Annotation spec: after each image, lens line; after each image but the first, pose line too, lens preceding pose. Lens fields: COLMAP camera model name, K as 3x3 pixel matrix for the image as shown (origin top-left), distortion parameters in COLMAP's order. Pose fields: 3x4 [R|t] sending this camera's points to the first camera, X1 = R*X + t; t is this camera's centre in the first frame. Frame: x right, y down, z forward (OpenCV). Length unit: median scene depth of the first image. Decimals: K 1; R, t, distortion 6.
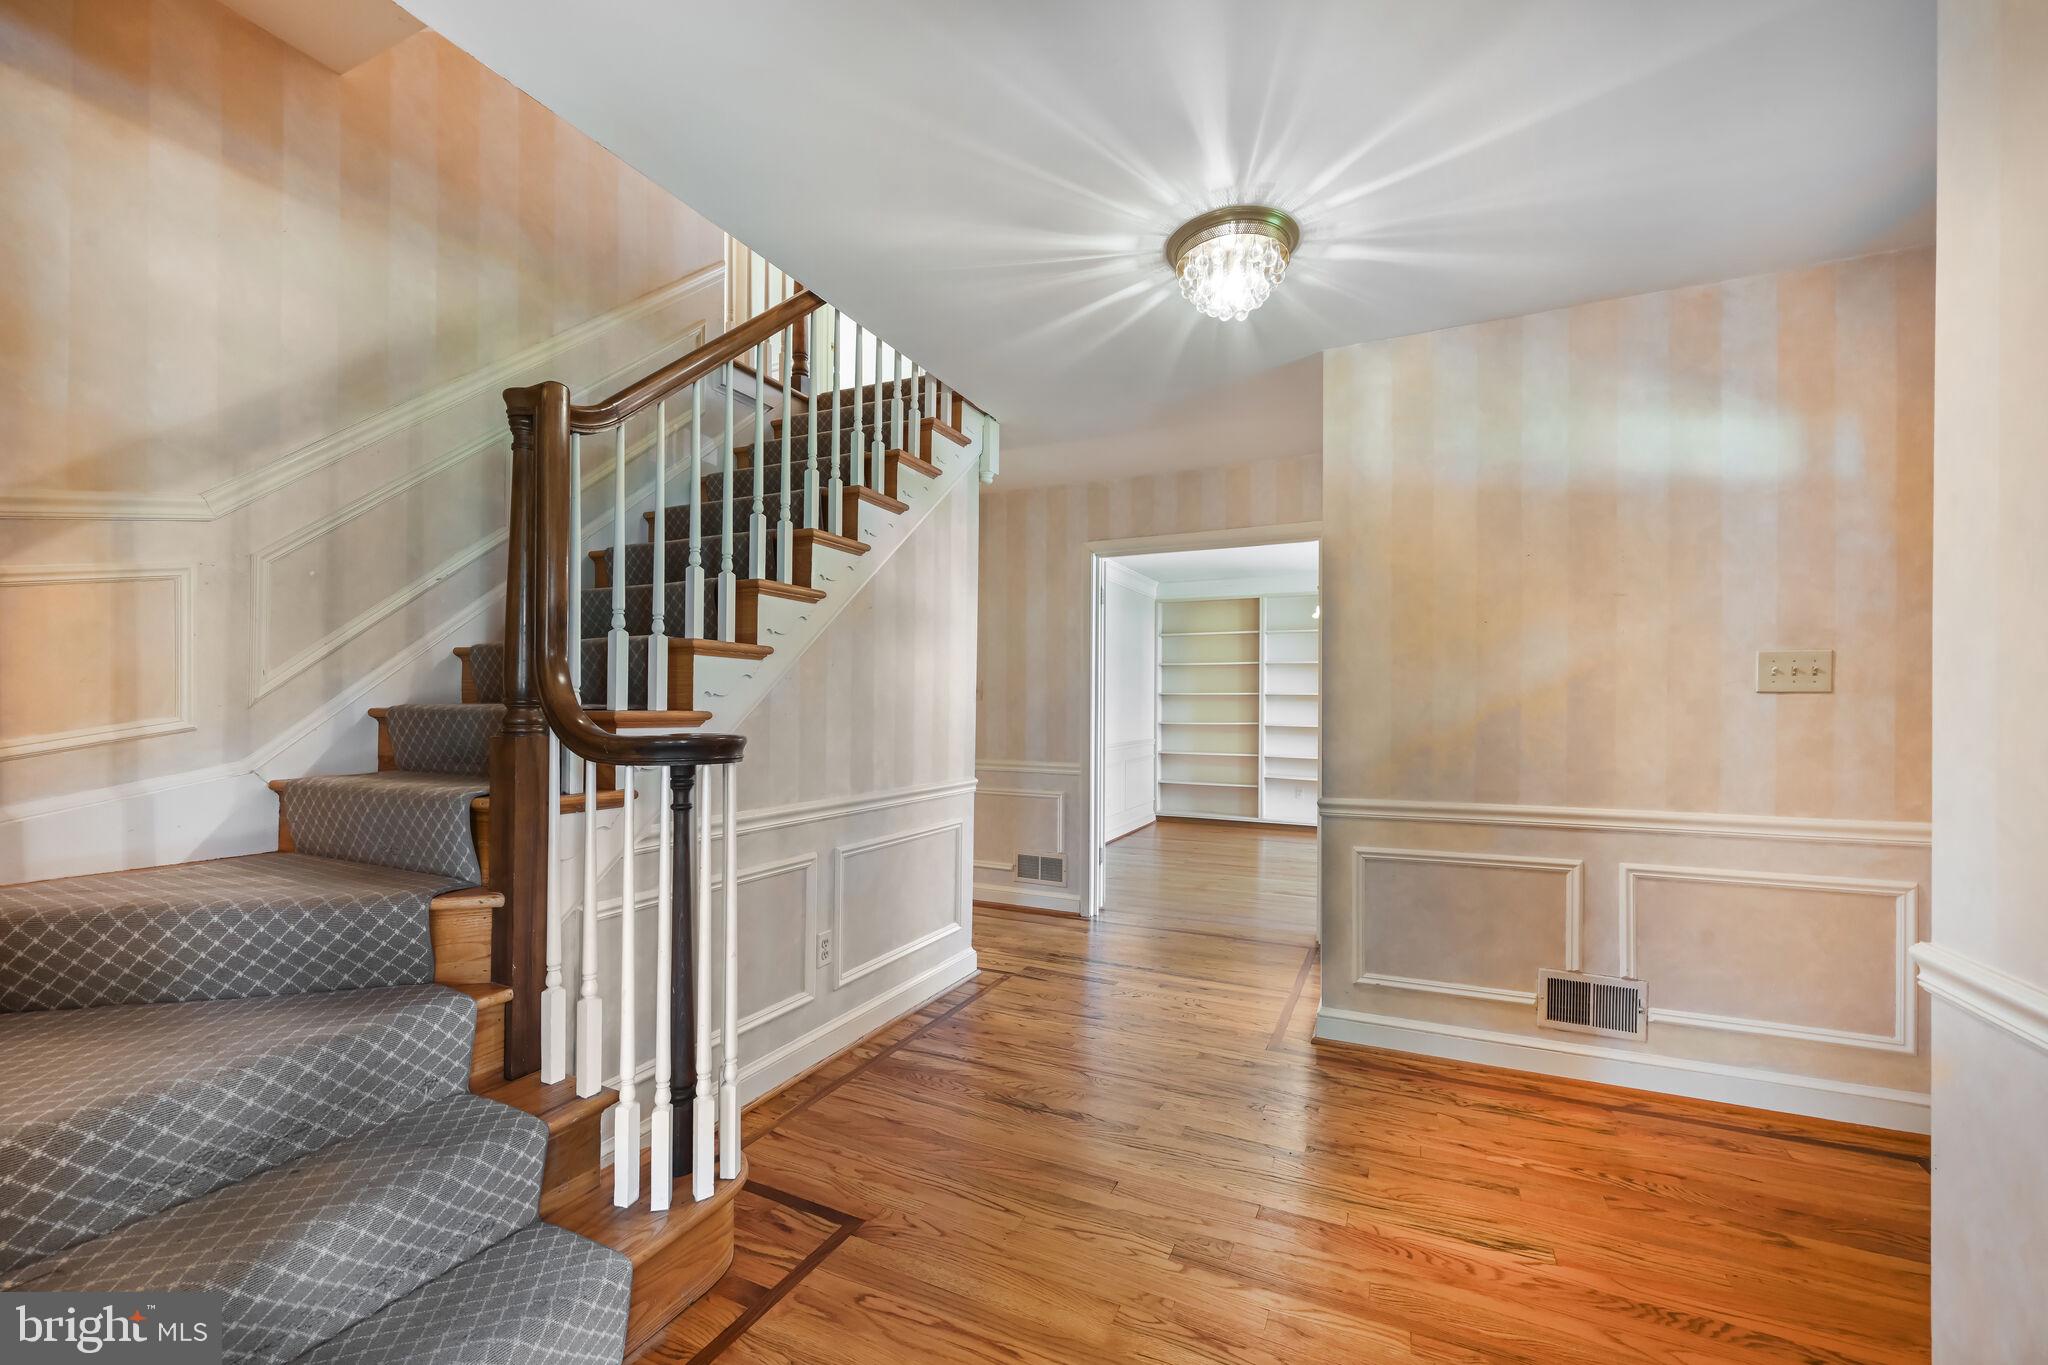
lens RADIAL K [[803.7, 0, 1023.6], [0, 803.7, 698.5], [0, 0, 1]] dist [-0.006809, 0.000805]
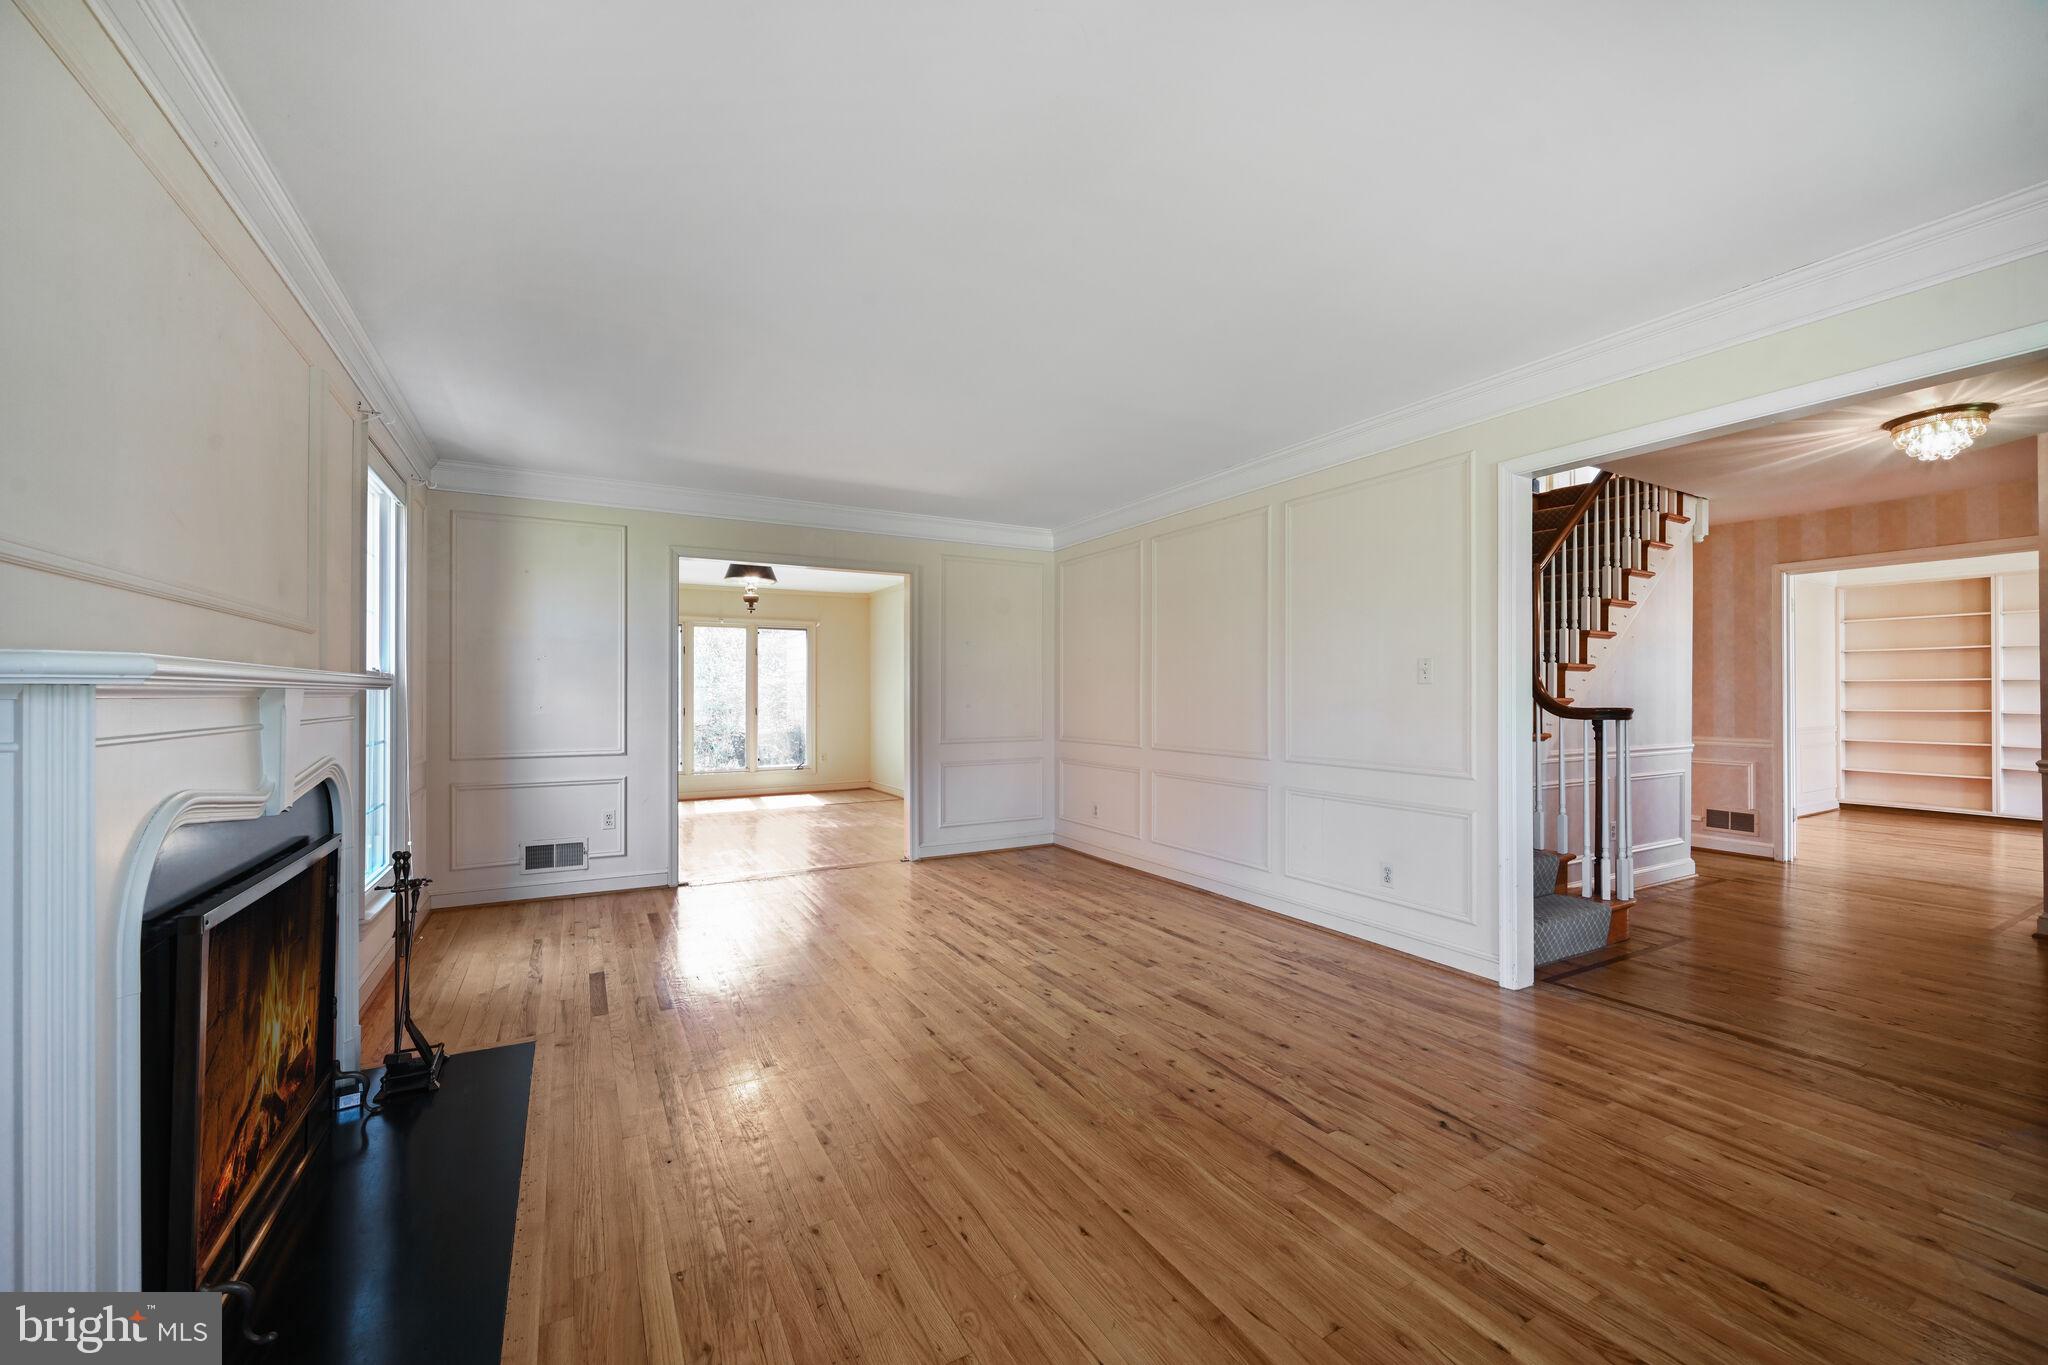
lens RADIAL K [[803.7, 0, 1022.8], [0, 803.7, 689.9], [0, 0, 1]] dist [-0.006809, 0.000805]
pose [[0.819498, -0.010180, -0.572991, -0.188014], [0.011440, 0.999934, -0.001402, -0.009275], [0.572967, -0.005406, 0.819560, -0.761550]]
